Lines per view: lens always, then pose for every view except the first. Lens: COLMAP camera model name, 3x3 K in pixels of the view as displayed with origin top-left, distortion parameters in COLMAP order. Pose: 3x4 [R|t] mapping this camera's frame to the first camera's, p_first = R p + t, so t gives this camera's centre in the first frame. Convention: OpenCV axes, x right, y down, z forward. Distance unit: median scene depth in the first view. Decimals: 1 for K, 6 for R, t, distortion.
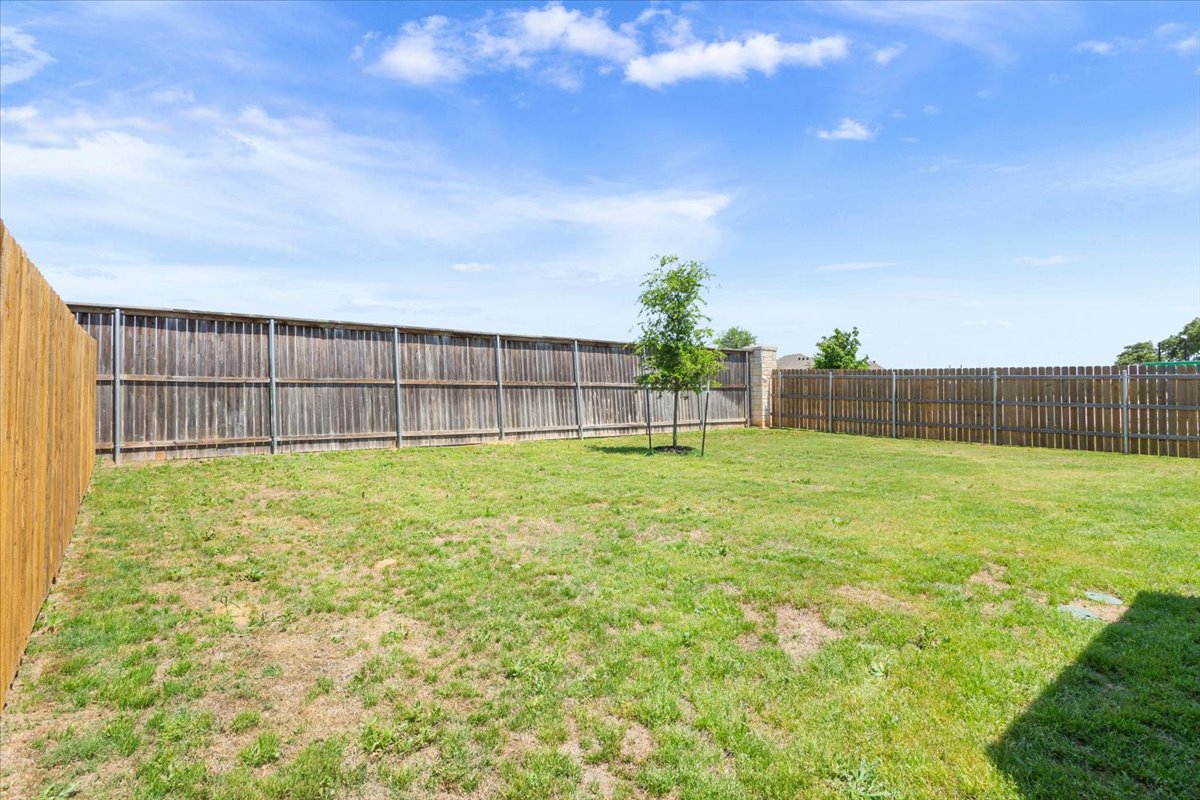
lens RADIAL K [[600.5, 0, 603.0], [0, 600.5, 390.5], [0, 0, 1]] dist [-0.003145, 0.001475]
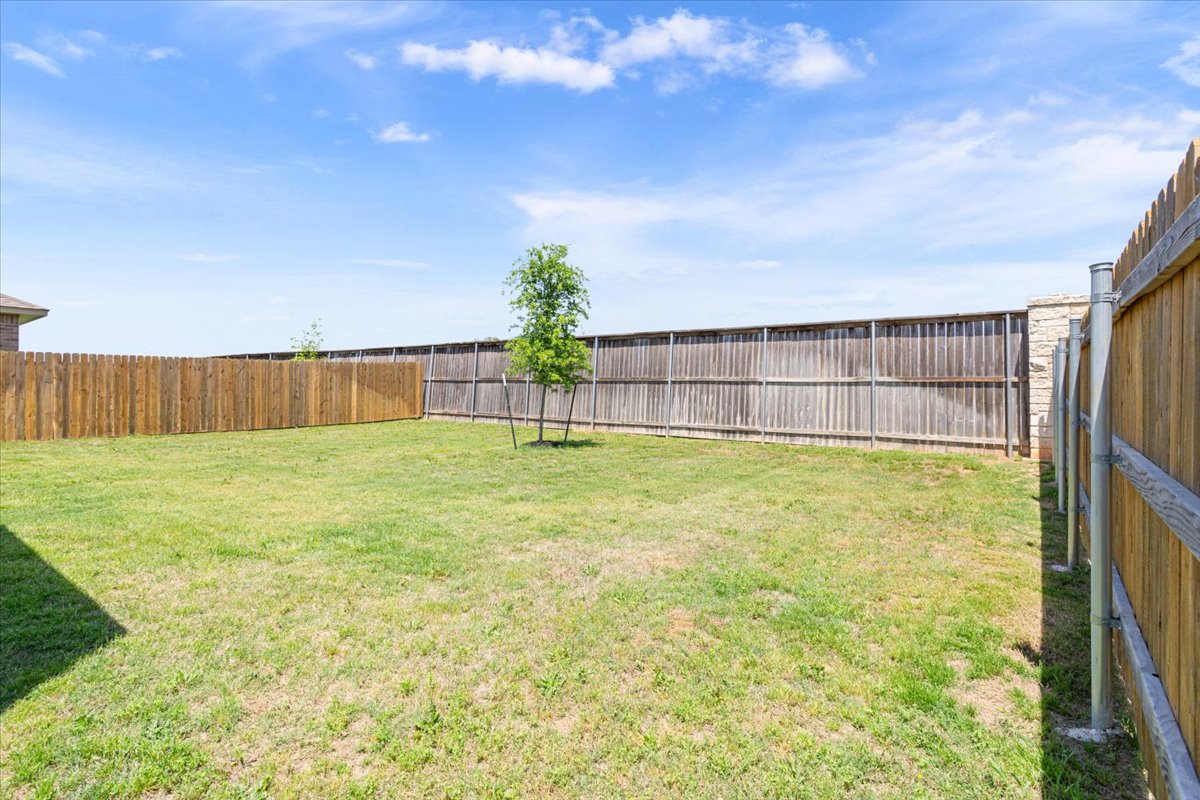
lens RADIAL K [[600.5, 0, 603.0], [0, 600.5, 390.5], [0, 0, 1]] dist [-0.003145, 0.001475]
pose [[0.250191, 0.005306, -0.968182, 0.832041], [-0.007898, 0.999963, 0.003439, 0.005163], [0.968164, 0.006787, 0.250224, 0.646984]]
